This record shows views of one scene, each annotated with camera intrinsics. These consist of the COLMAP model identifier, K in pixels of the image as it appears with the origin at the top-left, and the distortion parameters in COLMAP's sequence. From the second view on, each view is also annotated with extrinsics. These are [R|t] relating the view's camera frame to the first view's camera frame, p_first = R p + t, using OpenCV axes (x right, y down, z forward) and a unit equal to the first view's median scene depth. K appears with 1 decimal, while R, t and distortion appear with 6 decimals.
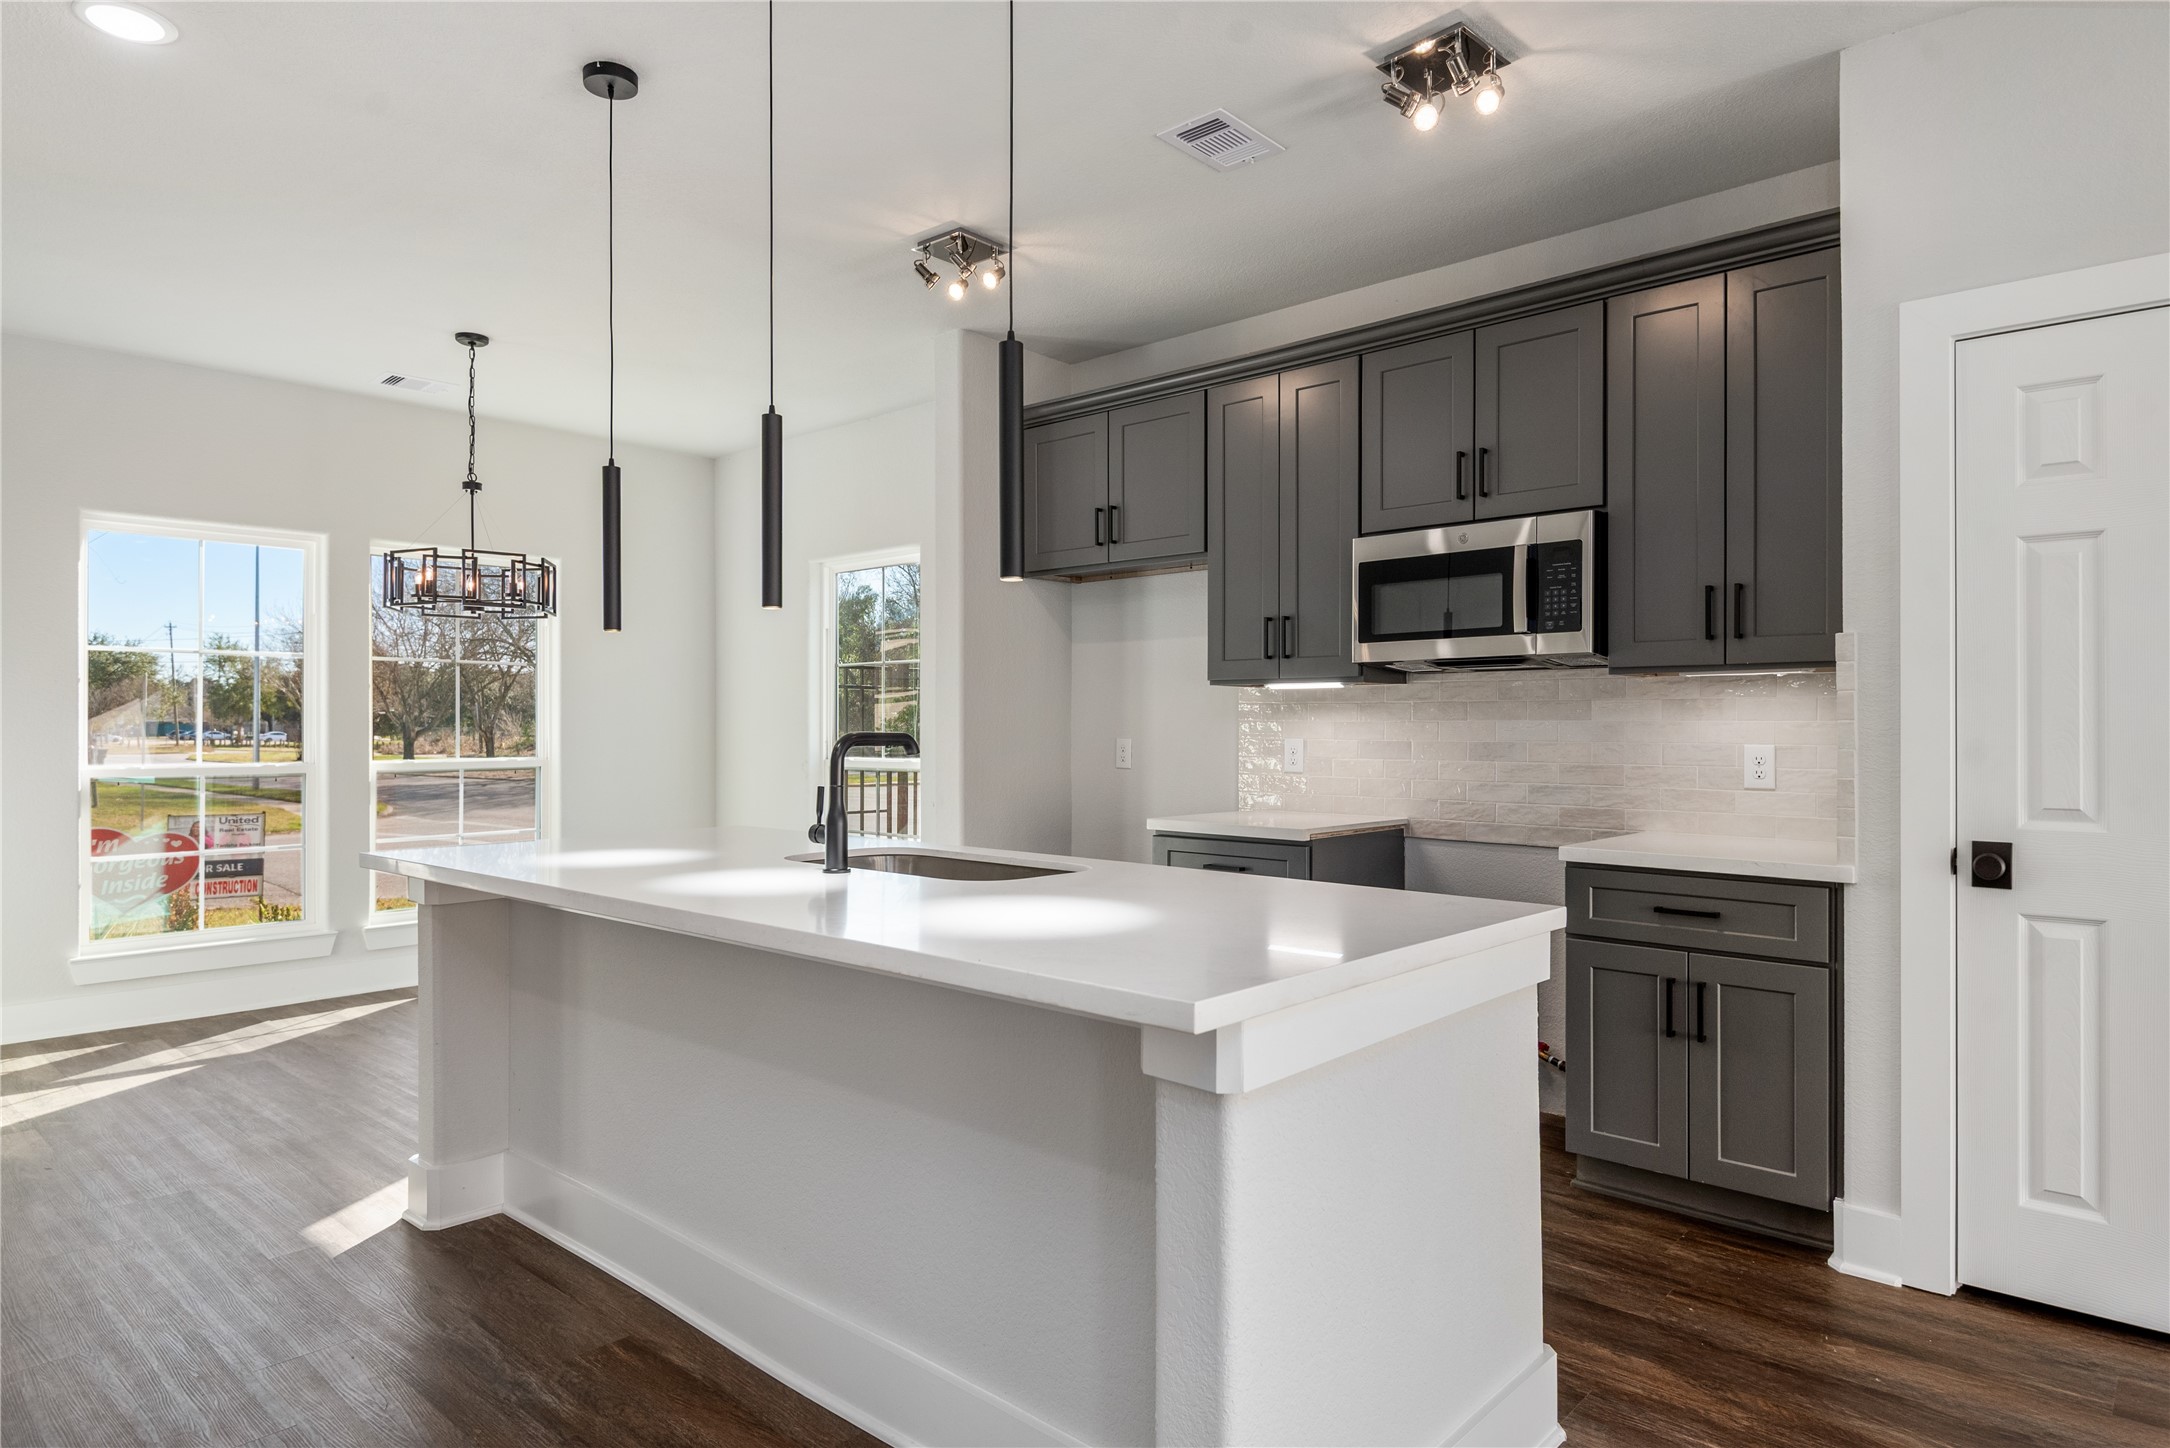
lens RADIAL K [[1258.1, 0, 1080.6], [0, 1258.1, 726.9], [0, 0, 1]] dist [-0.000126, -0.000135]
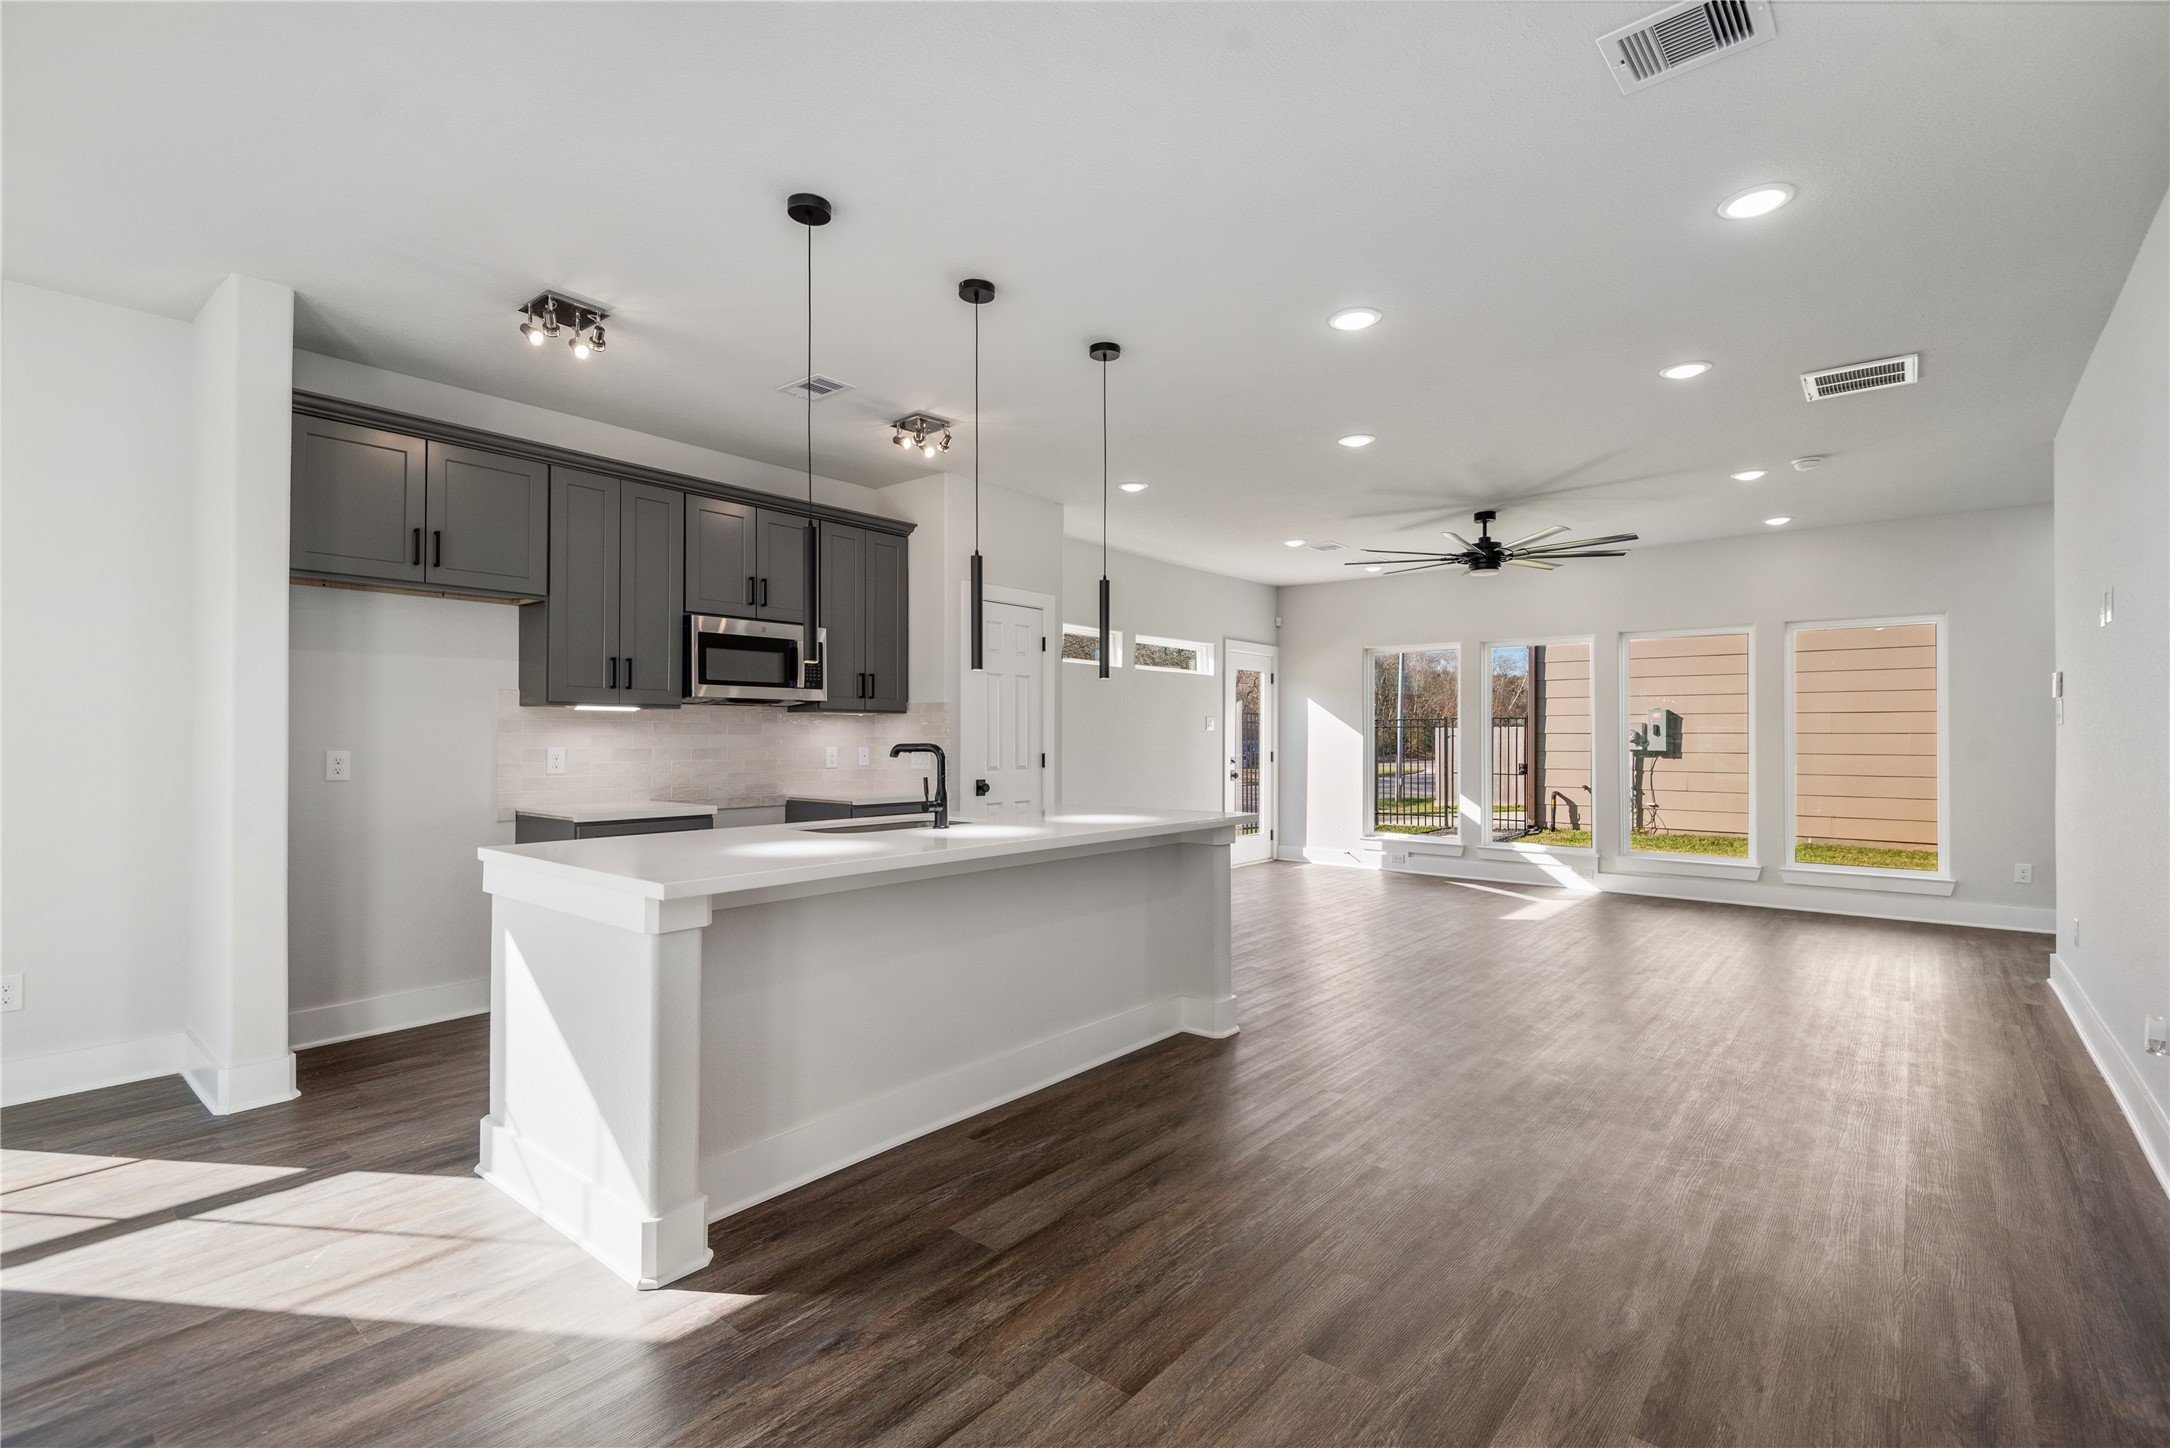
lens RADIAL K [[996.5, 0, 1085.0], [0, 996.5, 724.0], [0, 0, 1]] dist [0.020766, 0.000116]
pose [[-0.039346, 0.012655, 0.999146, -1.025275], [-0.001177, 0.999919, -0.012711, -0.003203], [-0.999225, -0.001676, -0.039328, 0.582893]]
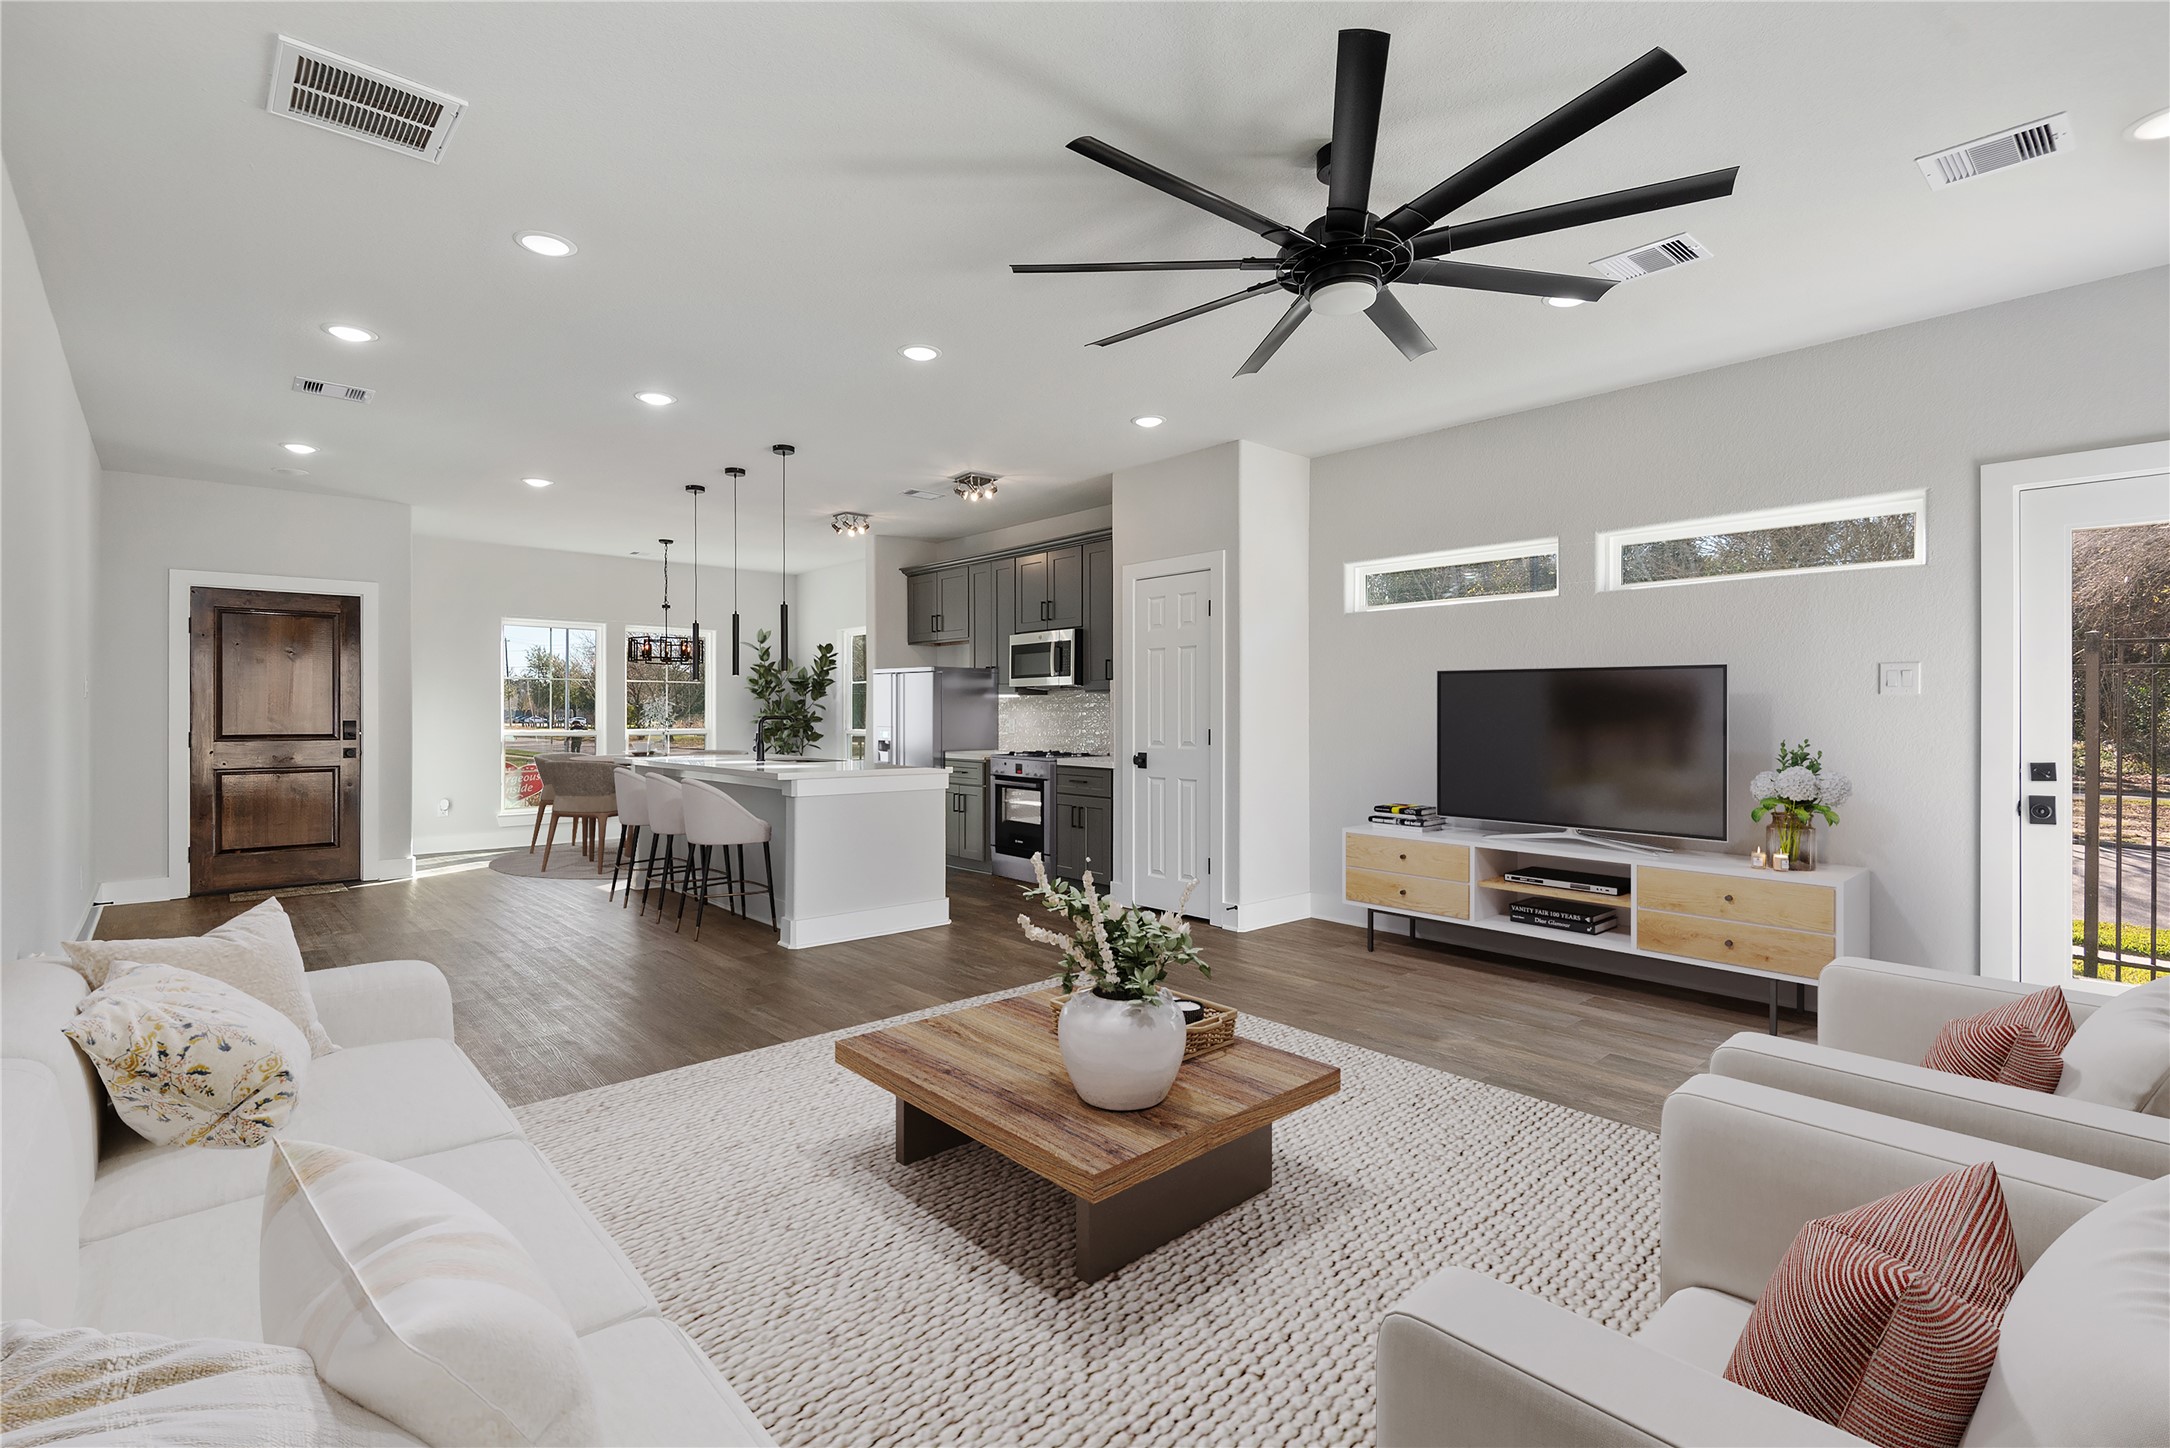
lens RADIAL K [[996.5, 0, 1085.0], [0, 996.5, 724.0], [0, 0, 1]] dist [0.020766, 0.000116]
pose [[0.994952, 0.001713, -0.100340, 0.579717], [-0.000703, 0.999949, 0.010098, 0.001160], [0.100352, -0.009976, 0.994902, -0.930207]]
